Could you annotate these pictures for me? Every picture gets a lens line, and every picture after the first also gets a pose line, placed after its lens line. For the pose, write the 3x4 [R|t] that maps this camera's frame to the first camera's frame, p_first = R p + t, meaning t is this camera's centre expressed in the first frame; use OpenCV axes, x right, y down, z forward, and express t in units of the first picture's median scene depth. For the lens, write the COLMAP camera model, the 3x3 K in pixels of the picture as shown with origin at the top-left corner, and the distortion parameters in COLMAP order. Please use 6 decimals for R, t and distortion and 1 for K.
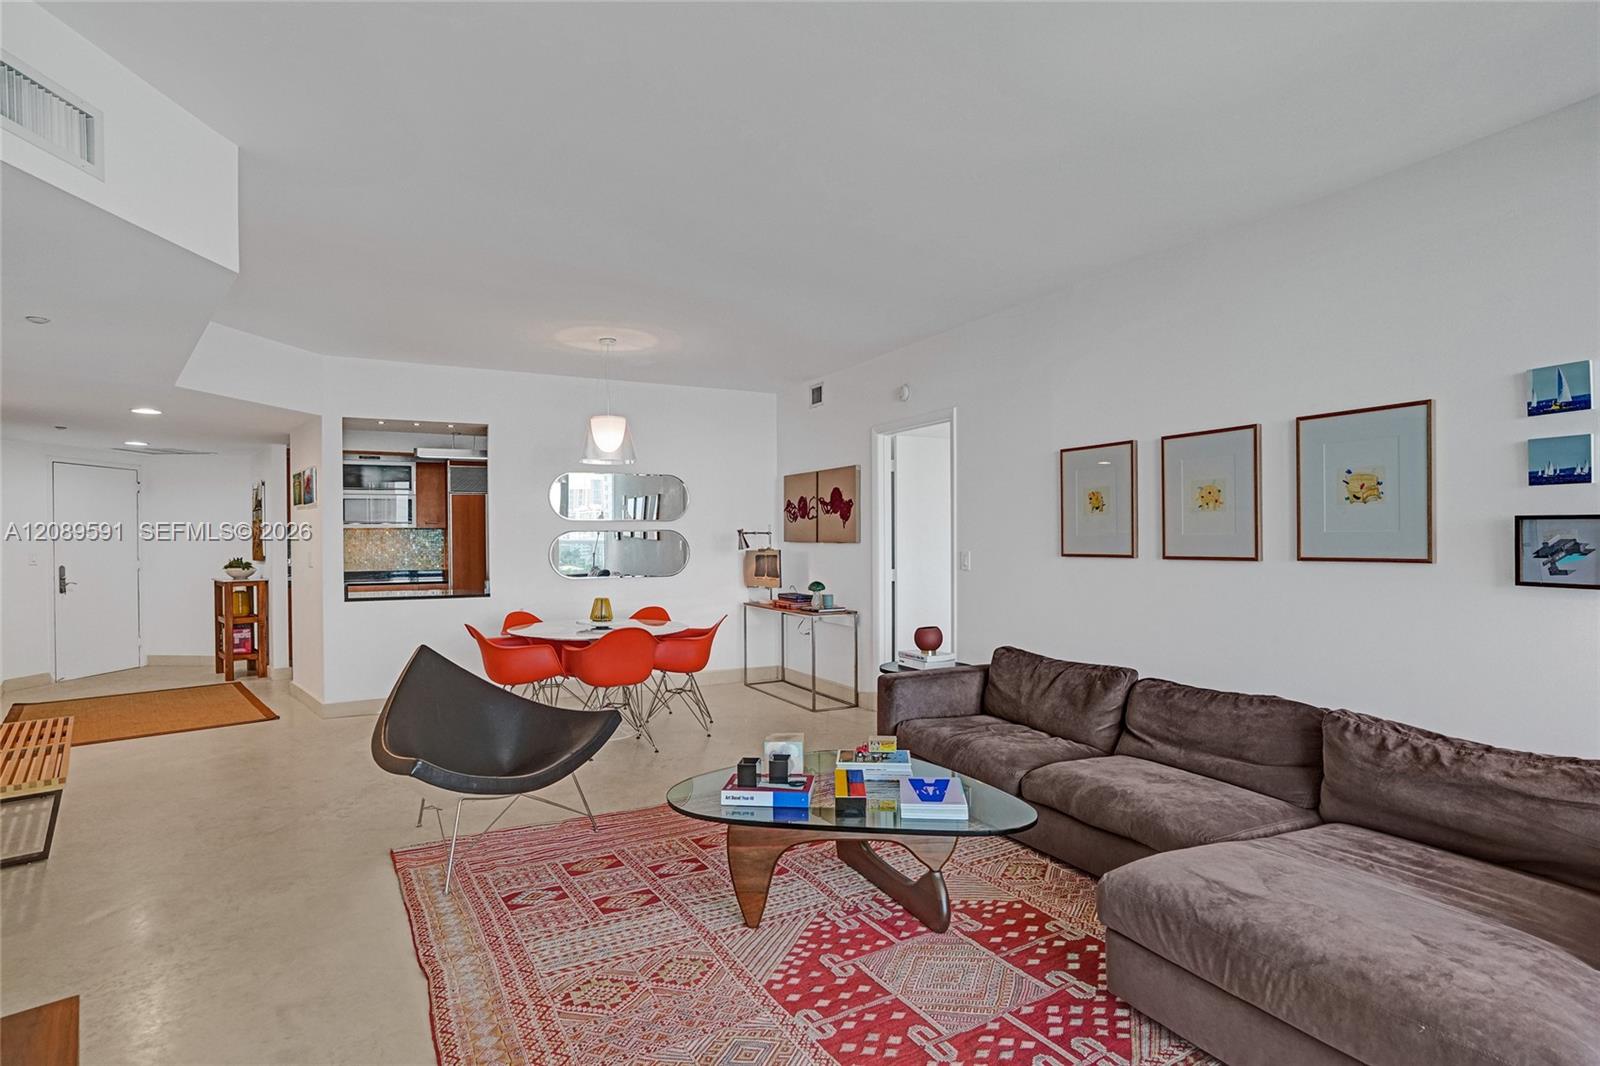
lens RADIAL K [[770.5, 0, 788.2], [0, 770.5, 543.7], [0, 0, 1]] dist [-0.051701, 0.014503]
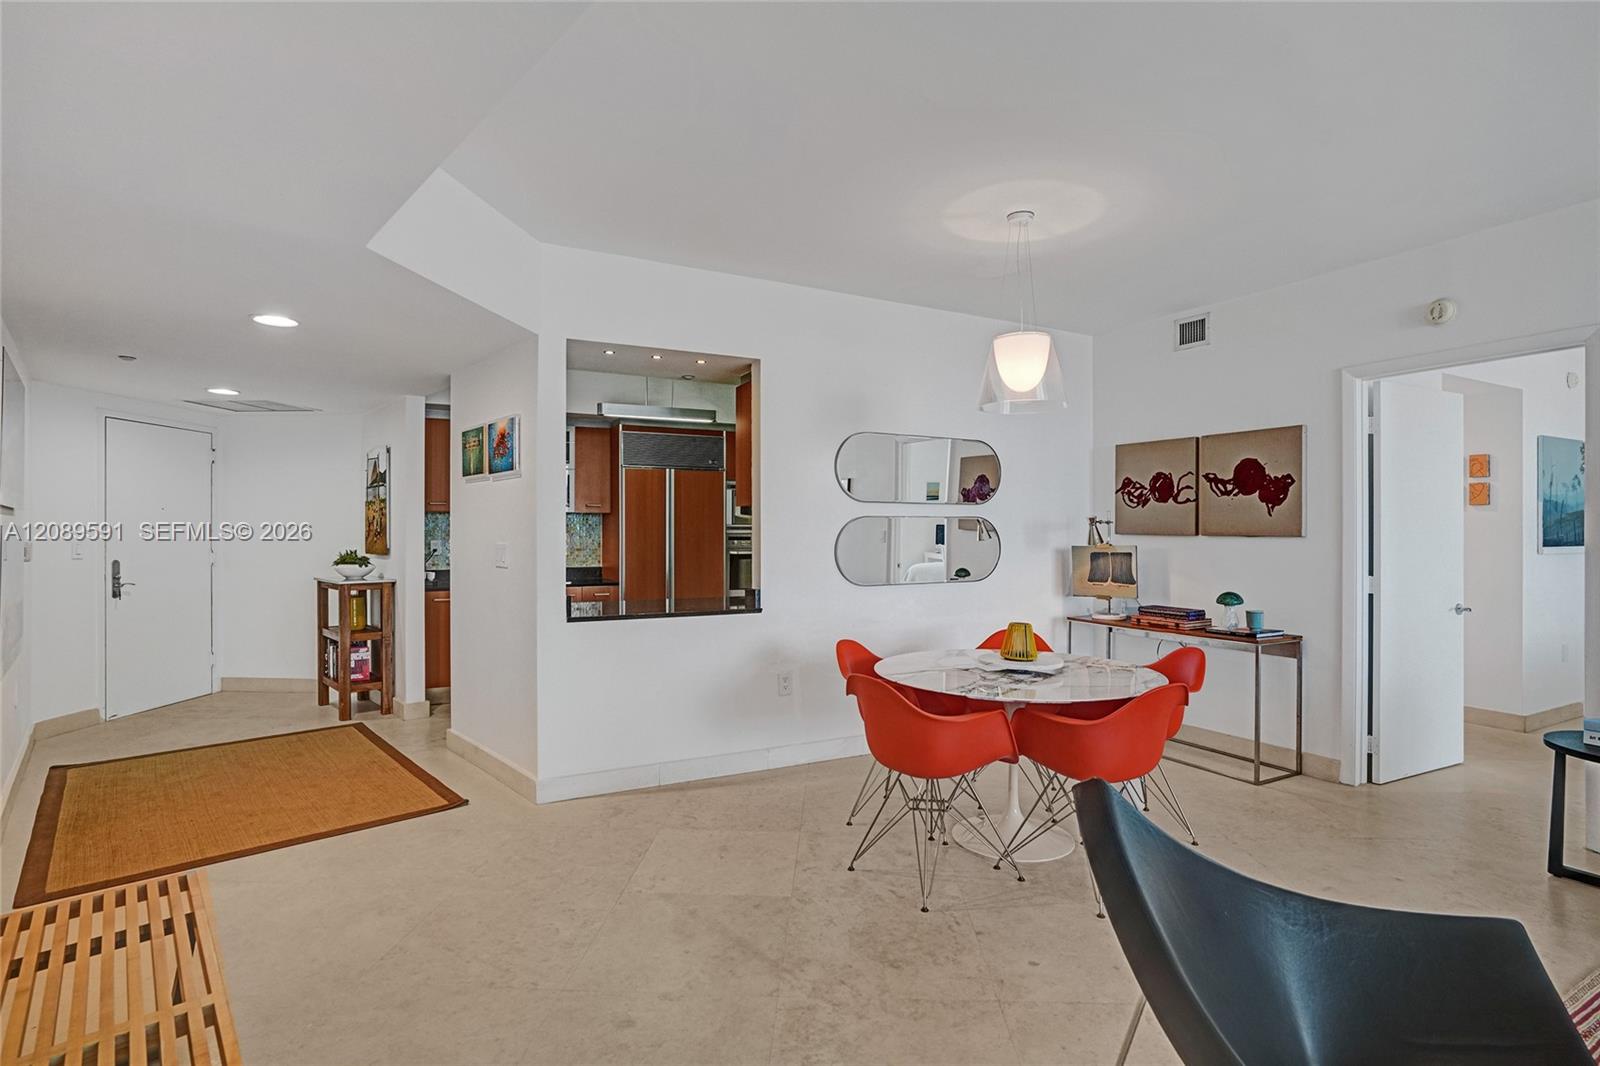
lens RADIAL K [[770.5, 0, 808.3], [0, 770.5, 526.4], [0, 0, 1]] dist [-0.051701, 0.014503]
pose [[0.999974, 0.007147, -0.000188, -0.313394], [-0.007148, 0.999923, -0.010128, -0.000590], [0.000115, 0.010129, 0.999949, 0.282876]]
